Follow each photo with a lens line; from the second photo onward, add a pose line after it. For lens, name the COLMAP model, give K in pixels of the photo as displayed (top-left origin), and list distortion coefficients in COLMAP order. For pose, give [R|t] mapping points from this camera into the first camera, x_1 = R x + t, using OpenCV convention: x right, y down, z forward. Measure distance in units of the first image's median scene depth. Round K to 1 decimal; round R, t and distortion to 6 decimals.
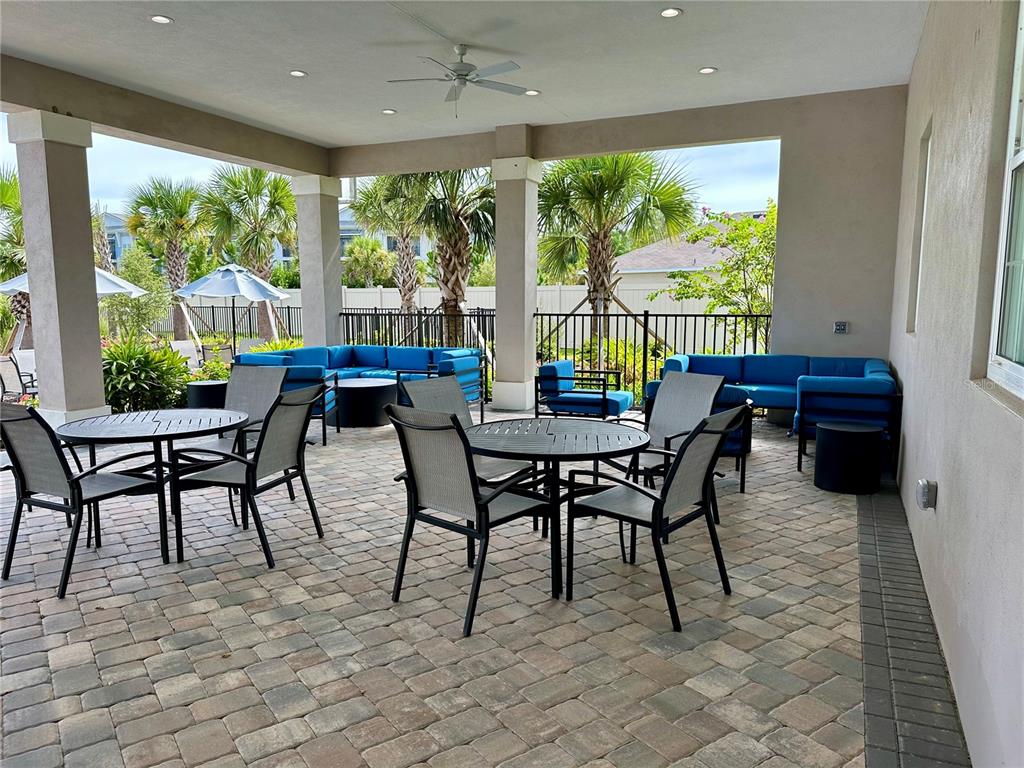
lens RADIAL K [[720.6, 0, 512.0], [0, 720.6, 384.0], [0, 0, 1]] dist [0.115220, -0.191525]
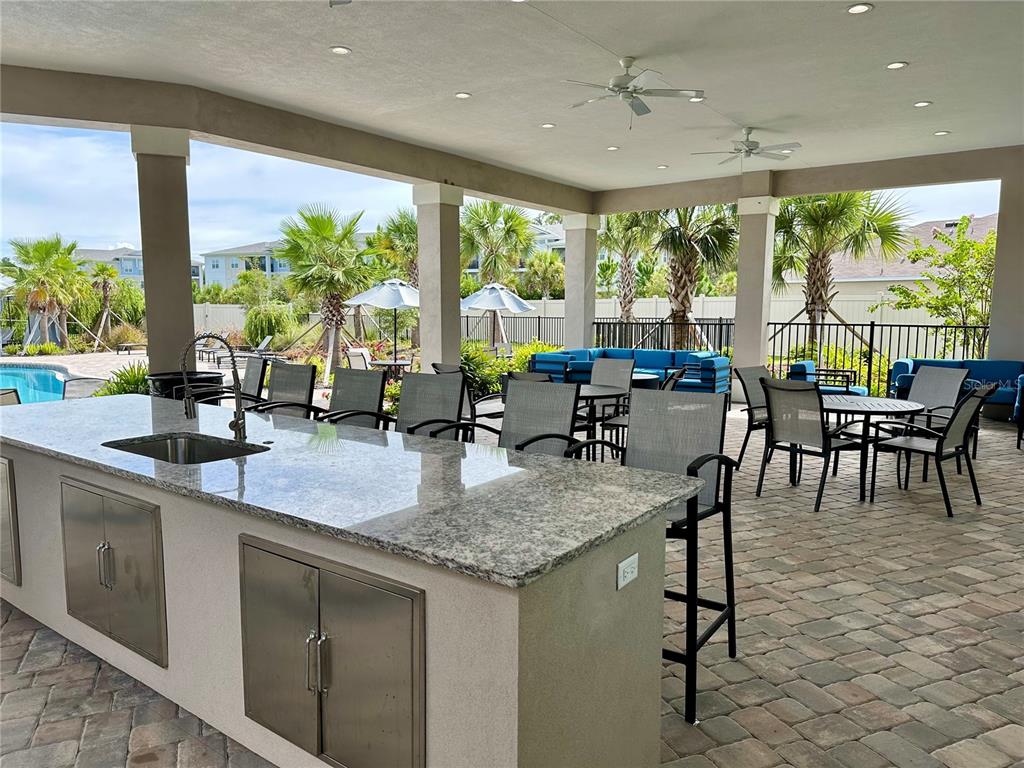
lens RADIAL K [[701.9, 0, 509.7], [0, 701.9, 392.0], [0, 0, 1]] dist [-0.004903, -0.020160]
pose [[0.973815, 0.026019, -0.225848, -0.106236], [-0.025517, 0.999661, 0.005143, 0.019412], [0.225905, 0.000755, 0.974149, -0.204447]]
